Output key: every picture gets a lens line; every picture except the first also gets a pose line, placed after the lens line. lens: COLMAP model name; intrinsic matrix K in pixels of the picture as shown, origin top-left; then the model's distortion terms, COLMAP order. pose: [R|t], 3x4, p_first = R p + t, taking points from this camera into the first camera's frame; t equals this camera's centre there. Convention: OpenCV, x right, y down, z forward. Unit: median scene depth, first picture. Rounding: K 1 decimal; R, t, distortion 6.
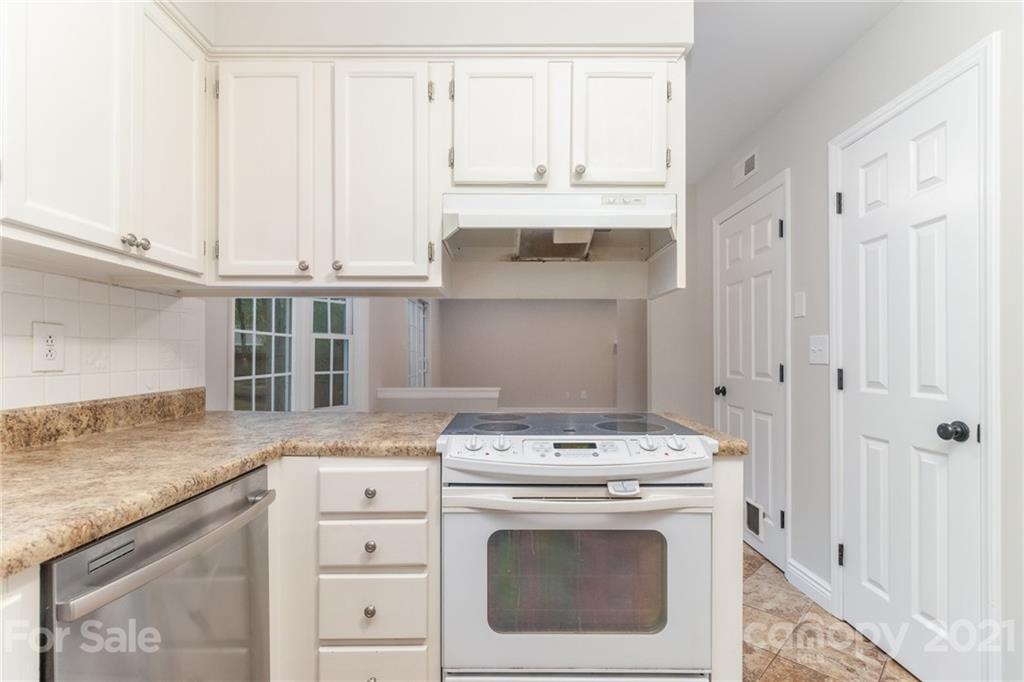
lens RADIAL K [[472.6, 0, 508.6], [0, 472.6, 352.9], [0, 0, 1]] dist [-0.000684, 0.000103]
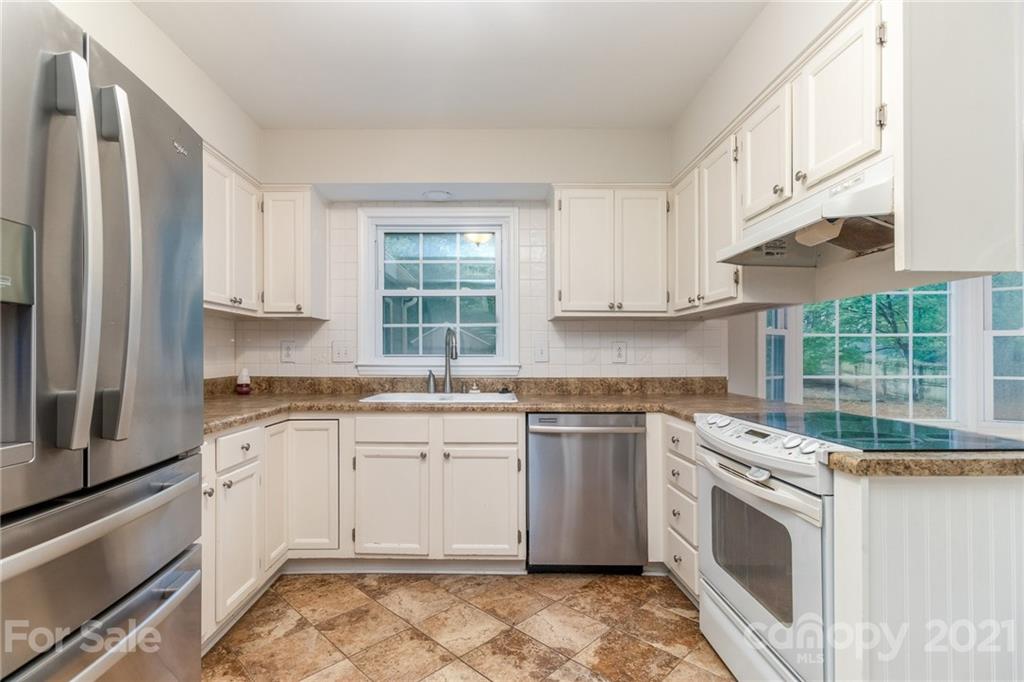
lens RADIAL K [[472.6, 0, 508.6], [0, 472.6, 352.9], [0, 0, 1]] dist [-0.000684, 0.000103]
pose [[0.042697, -0.007145, -0.999063, 1.246660], [0.004785, 0.999964, -0.006947, 0.003998], [0.999077, -0.004484, 0.042730, 0.342022]]
